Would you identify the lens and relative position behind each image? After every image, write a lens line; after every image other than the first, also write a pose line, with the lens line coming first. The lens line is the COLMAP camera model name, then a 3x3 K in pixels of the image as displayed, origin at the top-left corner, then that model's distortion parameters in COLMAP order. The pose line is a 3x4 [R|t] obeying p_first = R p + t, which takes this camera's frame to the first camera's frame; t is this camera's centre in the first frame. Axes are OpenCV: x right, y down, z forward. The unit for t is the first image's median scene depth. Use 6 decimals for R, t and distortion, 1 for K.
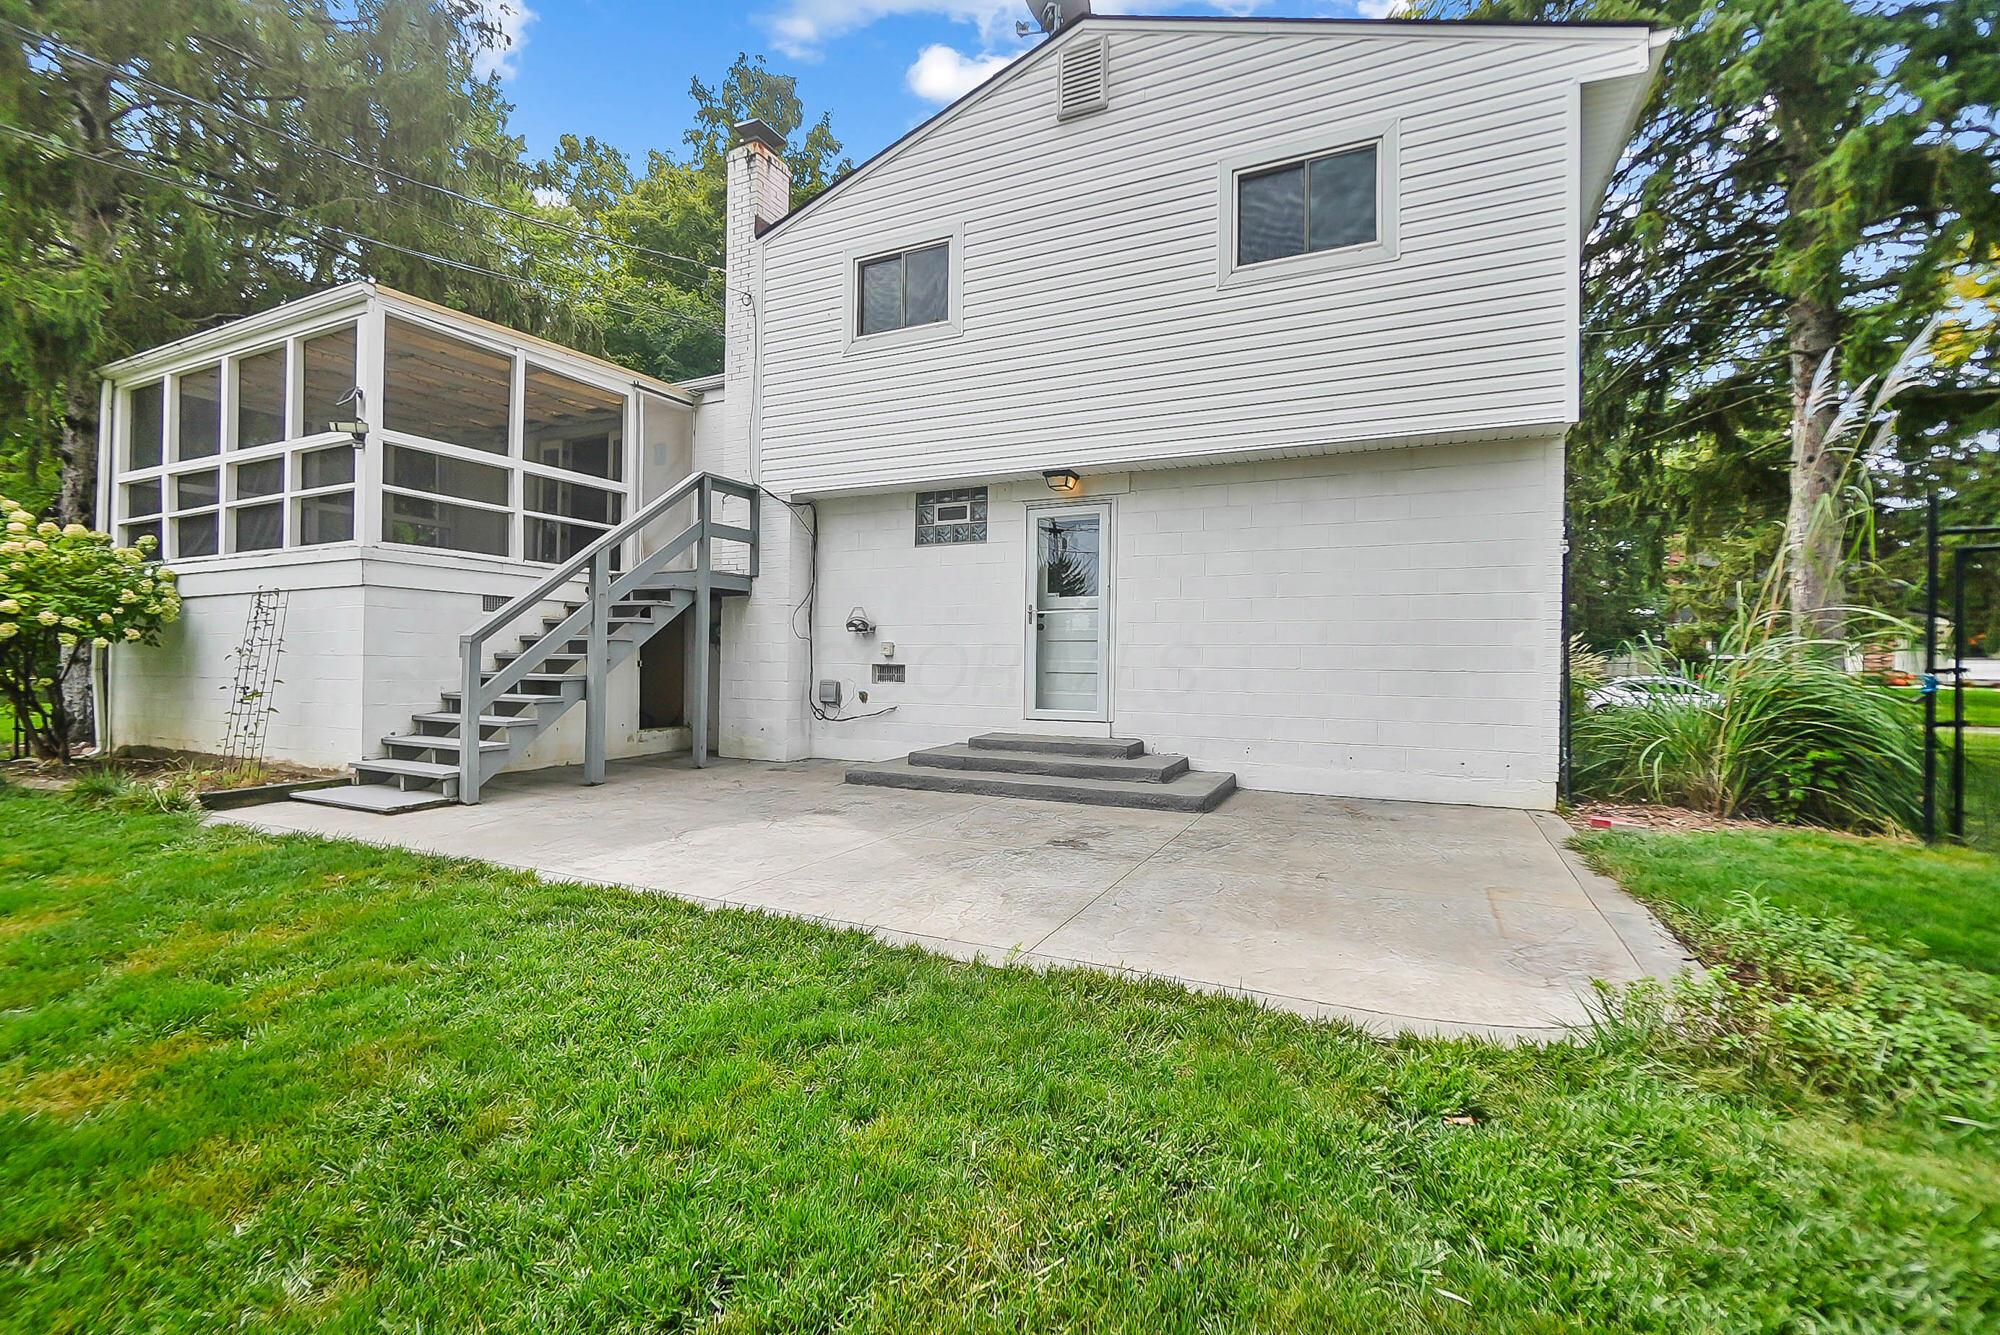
lens RADIAL K [[875.7, 0, 979.1], [0, 875.7, 666.0], [0, 0, 1]] dist [0.001701, 0.000097]
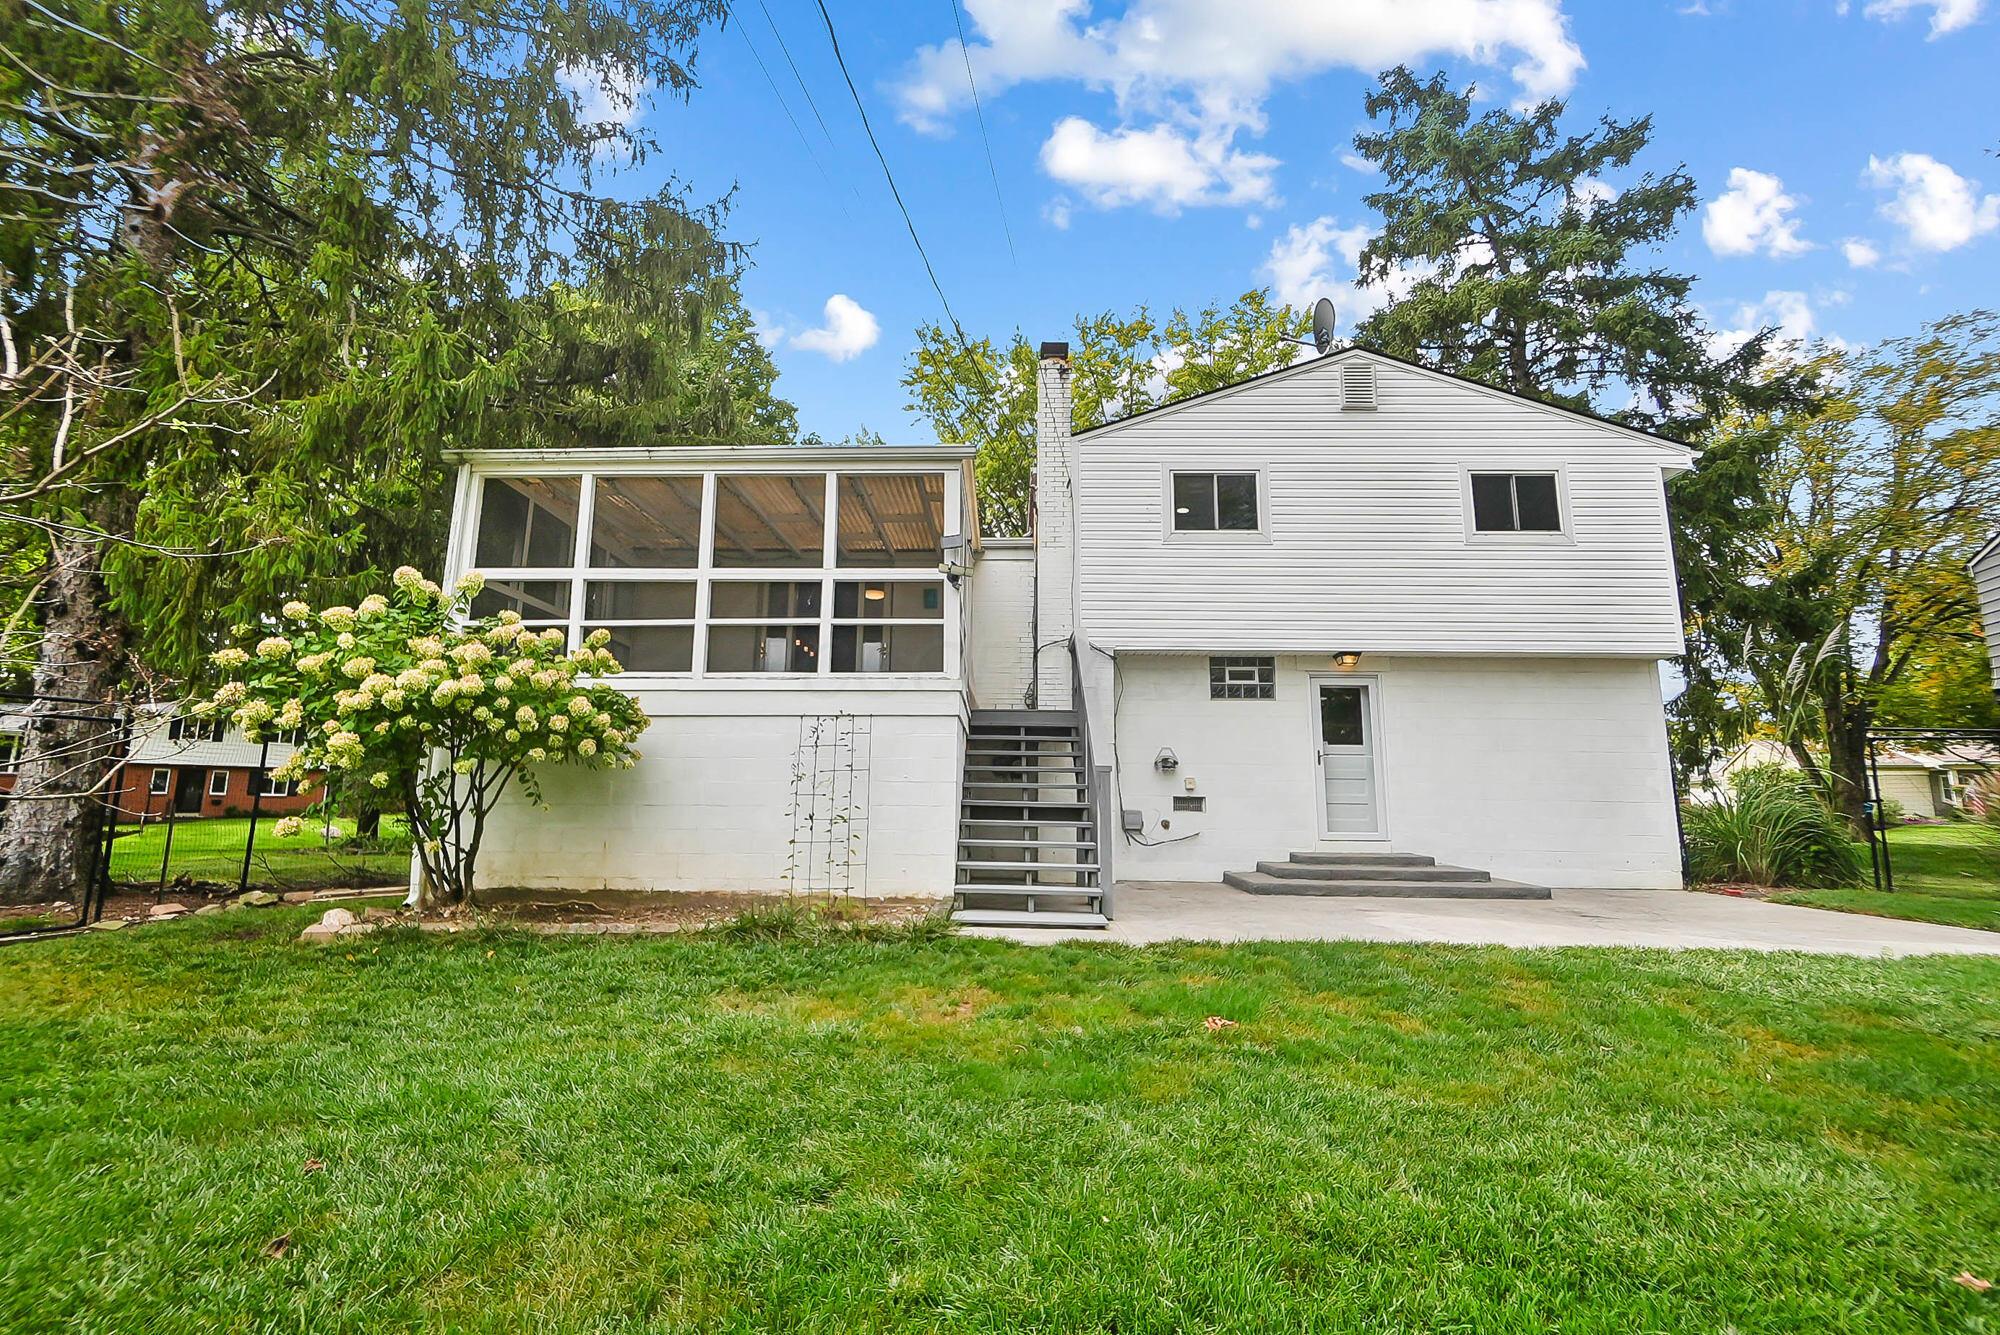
lens RADIAL K [[875.7, 0, 979.1], [0, 875.7, 666.0], [0, 0, 1]] dist [0.001701, 0.000097]
pose [[0.907758, 0.068413, 0.413879, -0.907321], [-0.001063, 0.986984, -0.160813, 0.015273], [-0.419494, 0.145539, 0.896015, 0.030929]]
